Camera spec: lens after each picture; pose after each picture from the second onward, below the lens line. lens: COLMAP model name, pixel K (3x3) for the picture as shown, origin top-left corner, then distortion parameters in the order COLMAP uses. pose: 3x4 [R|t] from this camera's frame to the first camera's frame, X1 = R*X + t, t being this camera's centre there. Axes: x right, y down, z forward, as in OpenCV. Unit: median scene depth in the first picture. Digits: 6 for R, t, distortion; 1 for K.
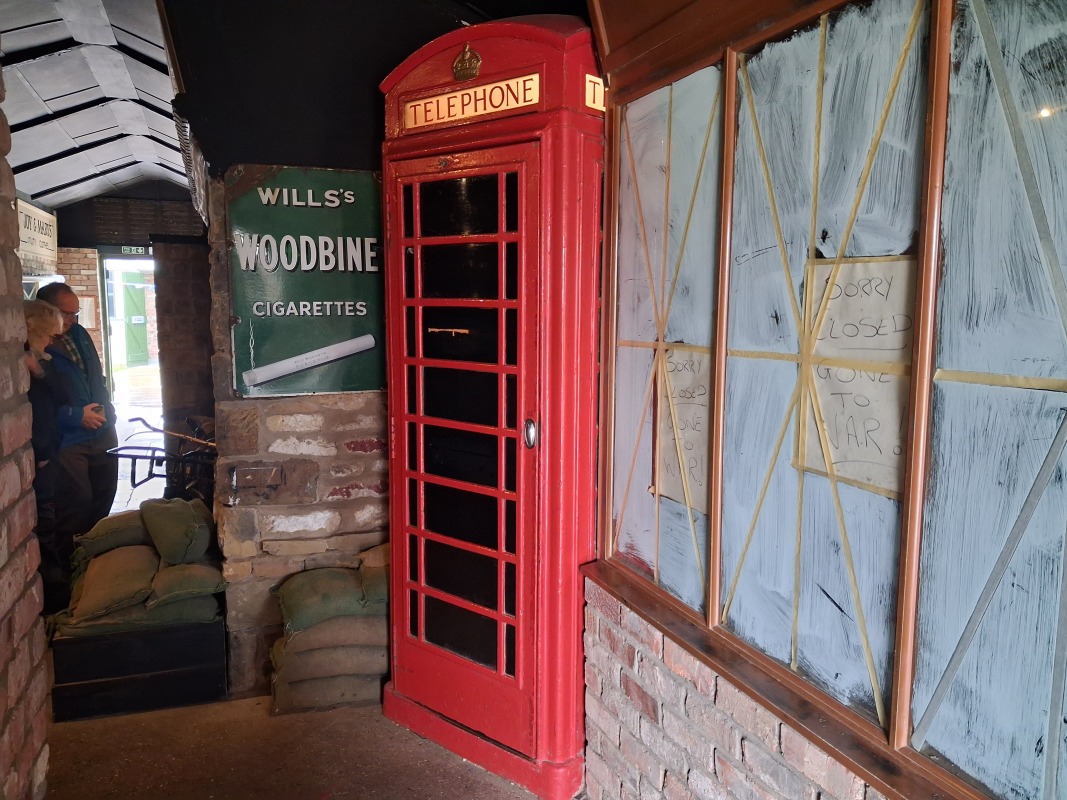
lens RADIAL K [[834.2, 0, 533.5], [0, 834.2, 400.0], [0, 0, 1]] dist [-0.026082, 0.004616]
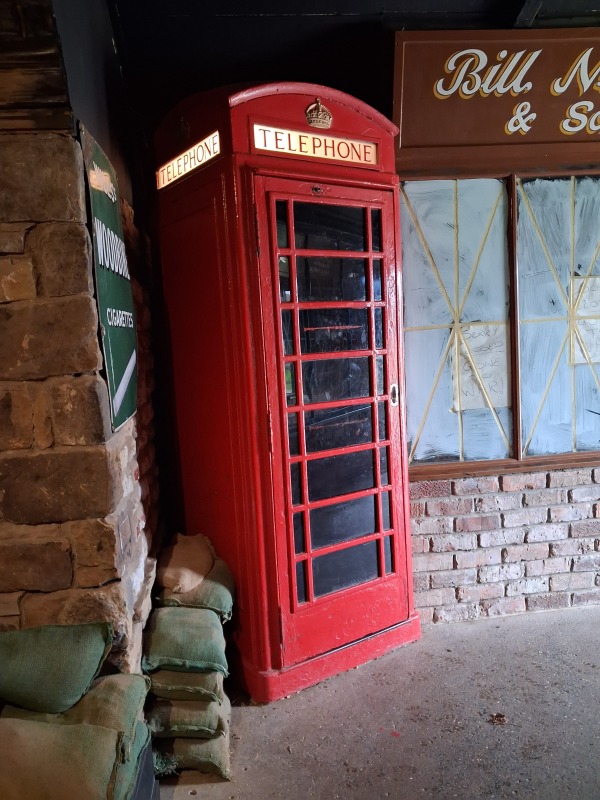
lens RADIAL K [[652.9, 0, 296.4], [0, 652.9, 415.9], [0, 0, 1]] dist [-0.056351, 0.078703]
pose [[0.247185, -0.135872, 0.959395, -1.146853], [0.174653, 0.980151, 0.093813, -0.059405], [-0.953098, 0.144372, 0.266009, 0.882281]]
